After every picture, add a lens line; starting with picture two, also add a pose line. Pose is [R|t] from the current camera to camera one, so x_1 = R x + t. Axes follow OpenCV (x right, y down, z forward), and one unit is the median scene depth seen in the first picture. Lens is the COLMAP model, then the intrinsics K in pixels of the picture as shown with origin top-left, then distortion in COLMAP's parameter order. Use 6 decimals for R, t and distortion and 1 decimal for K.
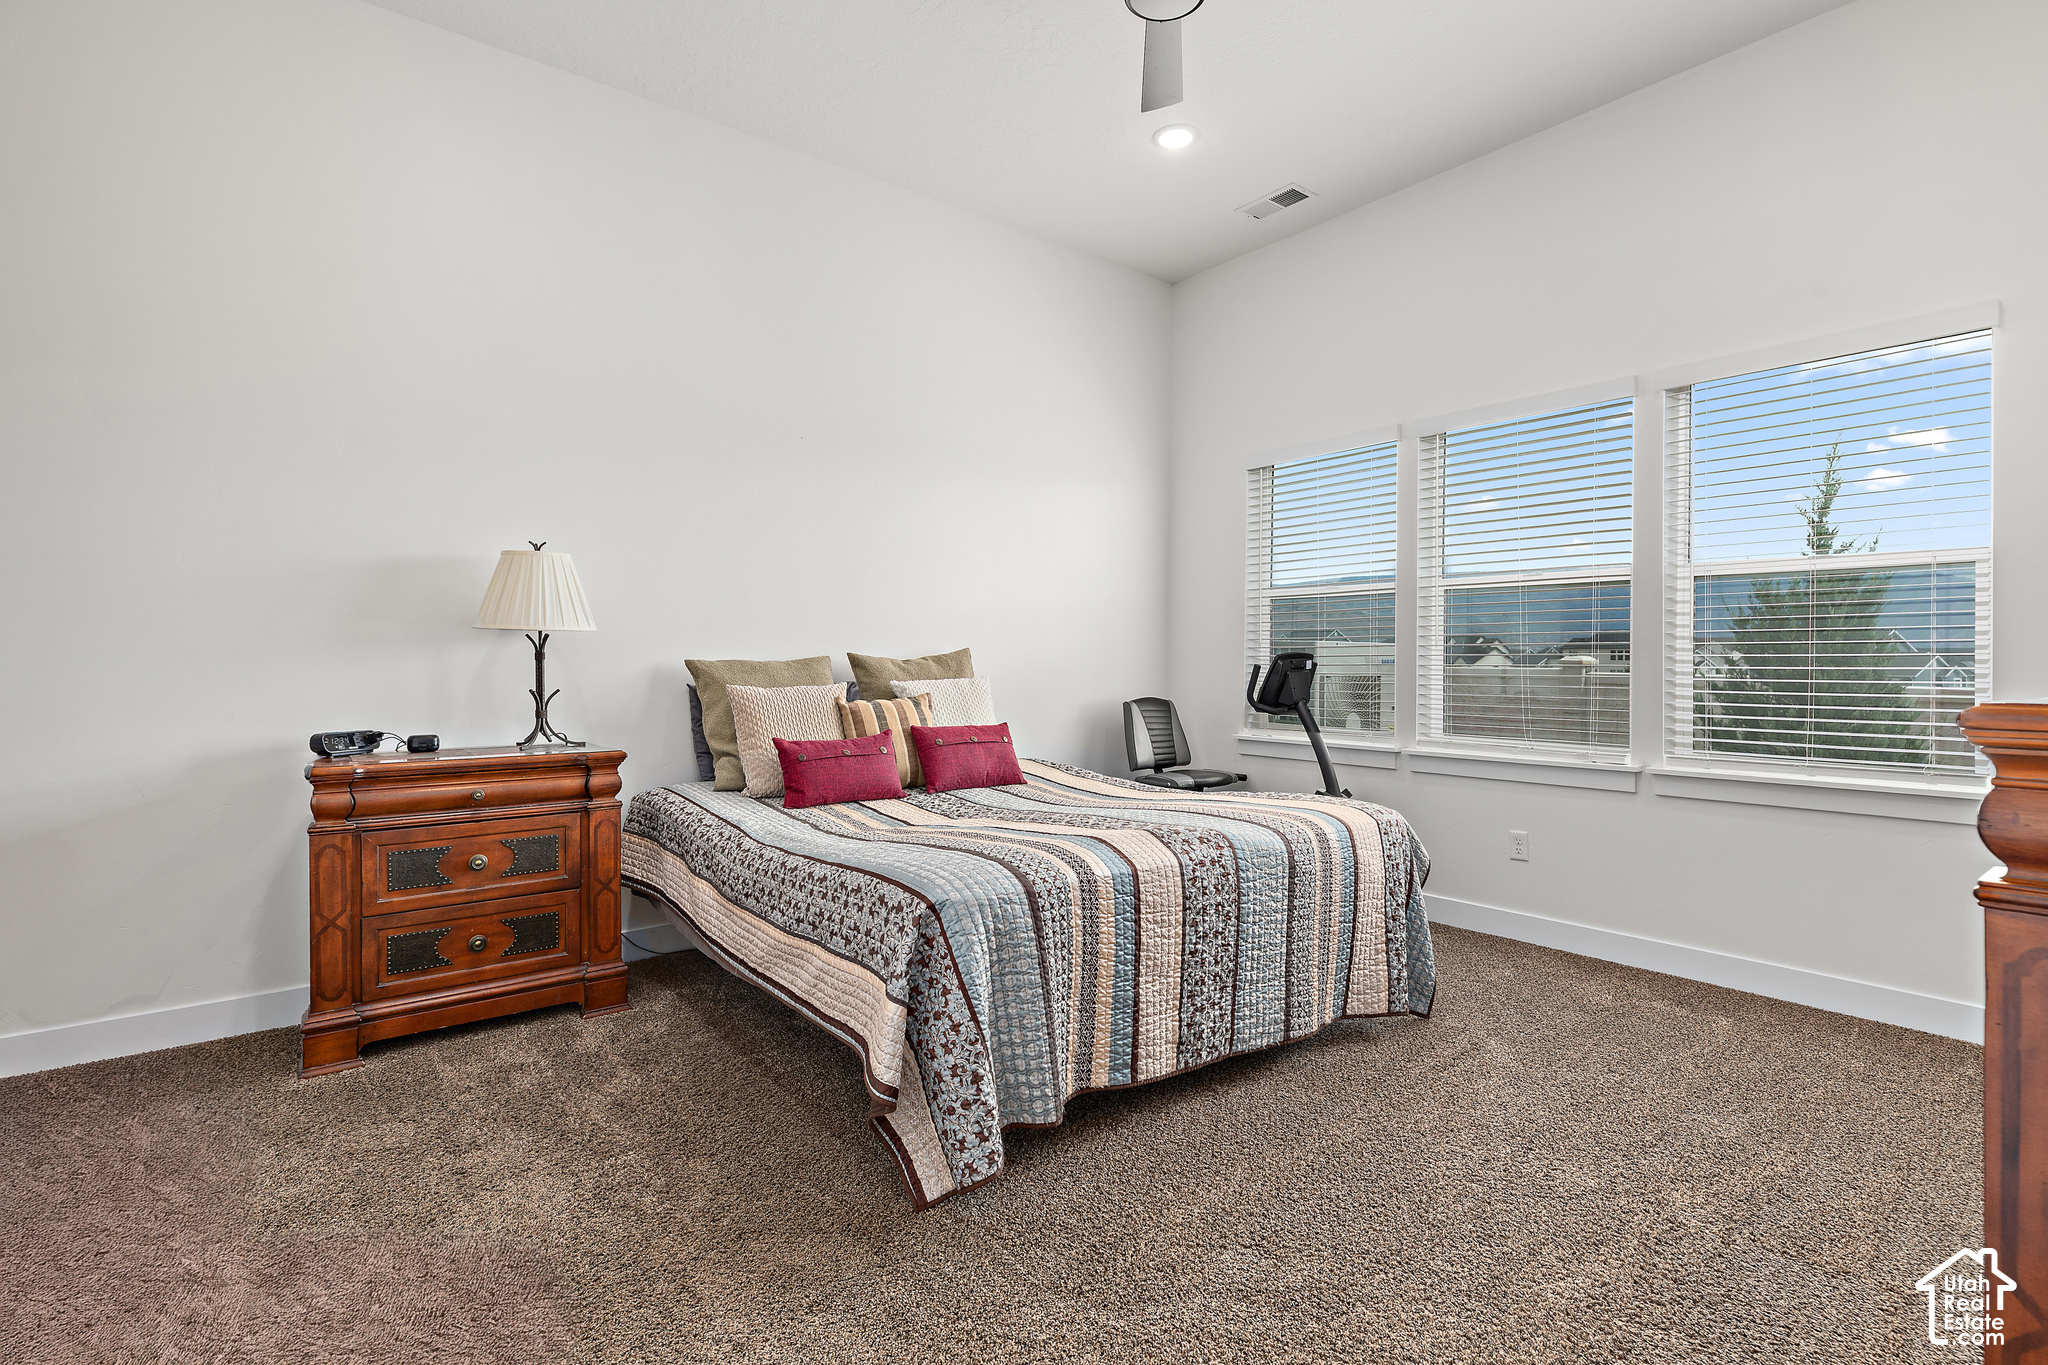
lens RADIAL K [[980.6, 0, 1024.0], [0, 980.6, 682.5], [0, 0, 1]] dist [-0.000024, 0.000037]
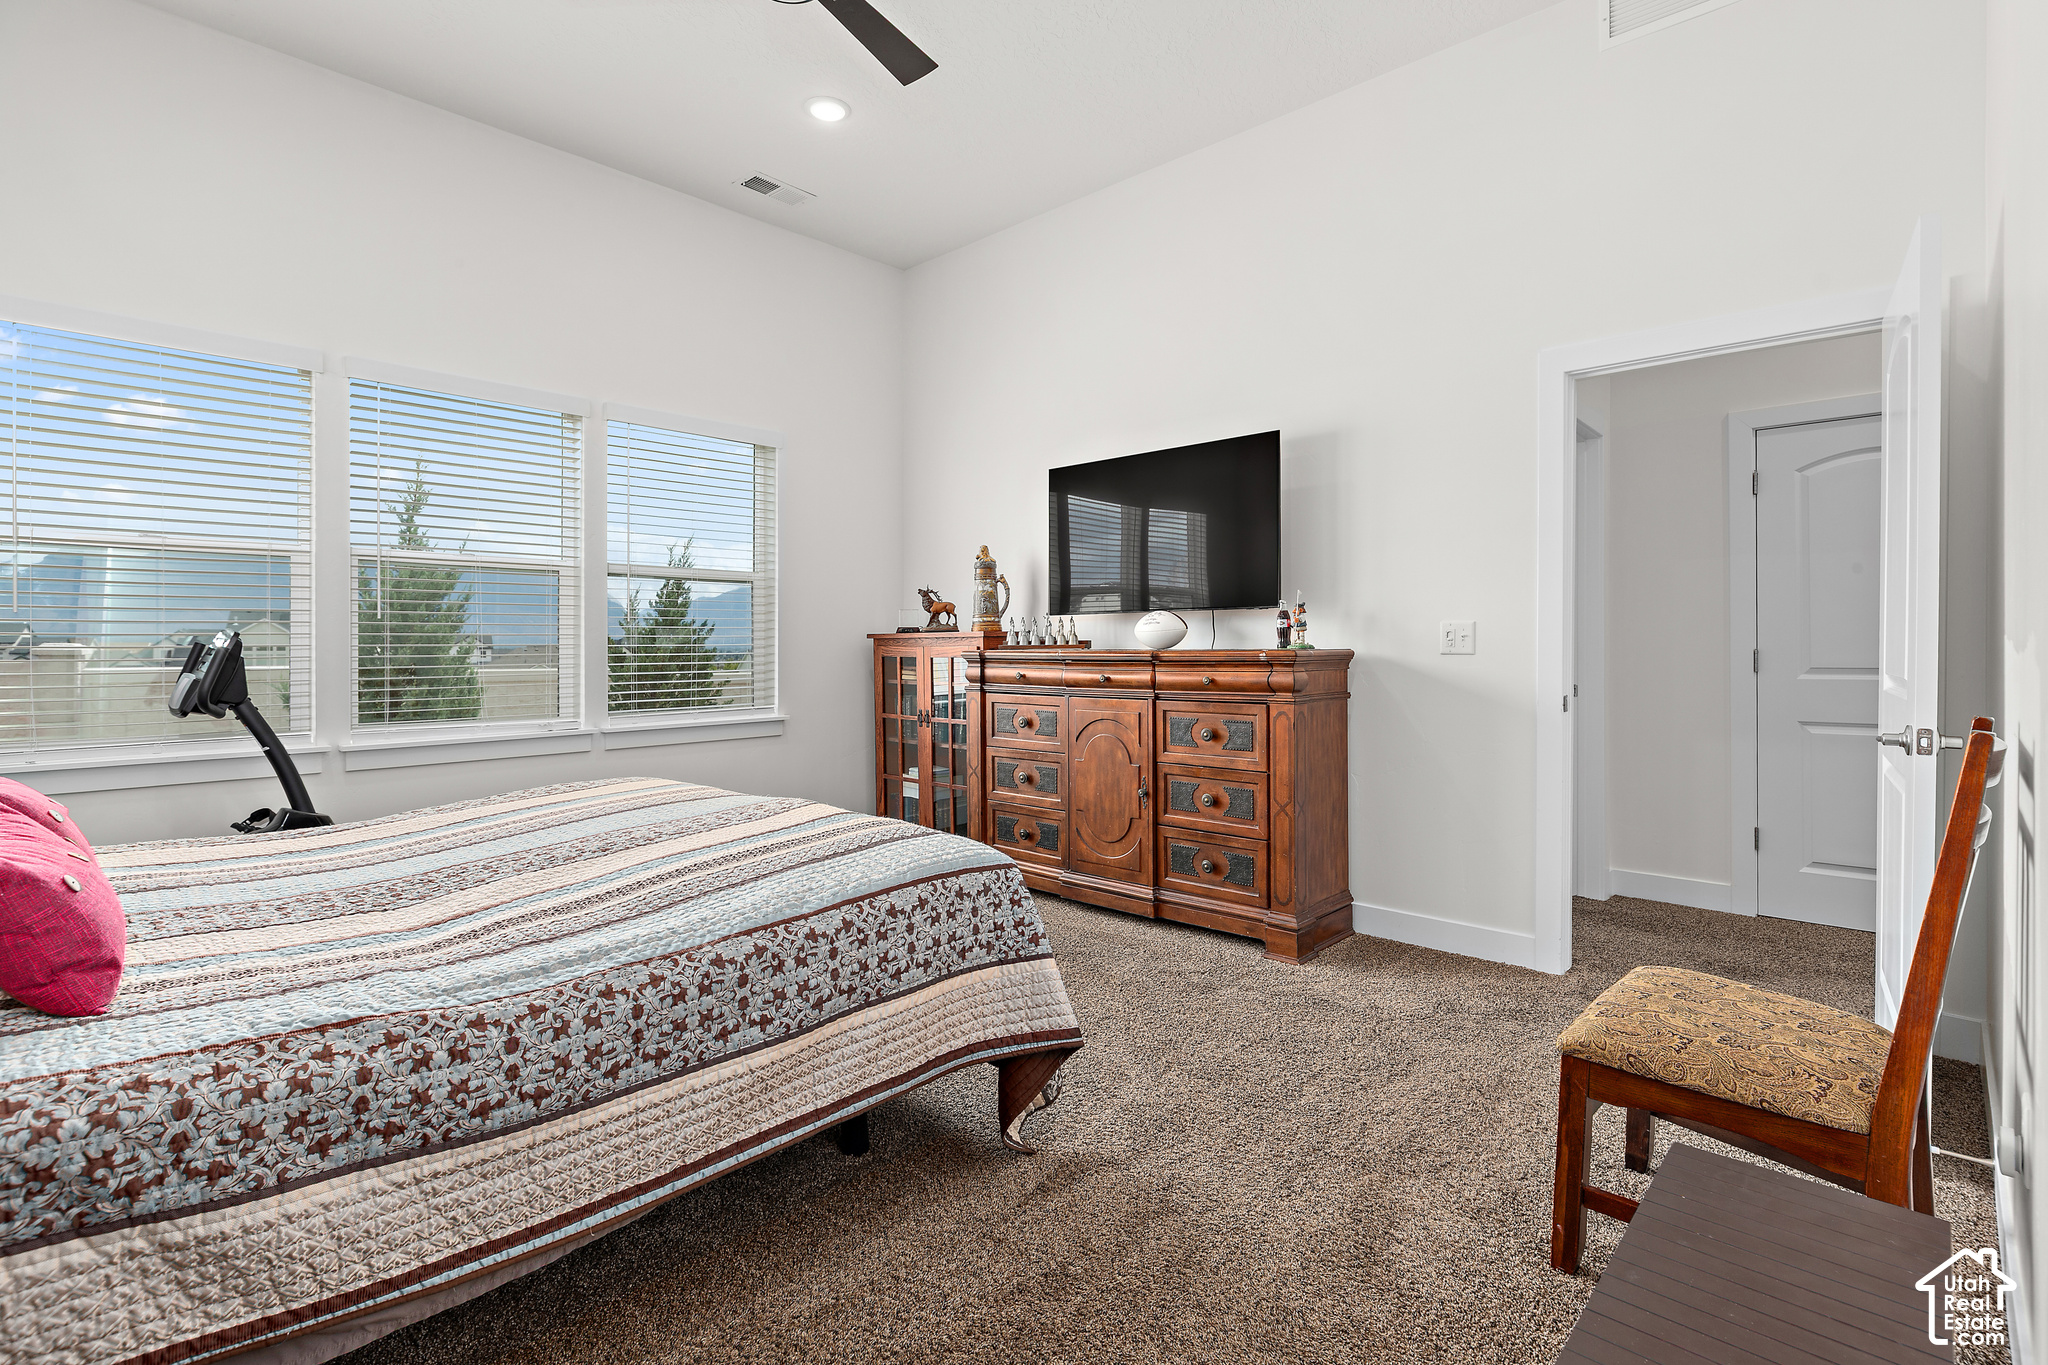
lens RADIAL K [[970.4, 0, 1041.2], [0, 970.4, 644.2], [0, 0, 1]] dist [-0.000347, -0.000109]
pose [[-0.160642, -0.004303, 0.987003, -0.538251], [0.026655, 0.999607, 0.008696, -0.011694], [-0.986653, 0.027706, -0.160465, 0.535252]]
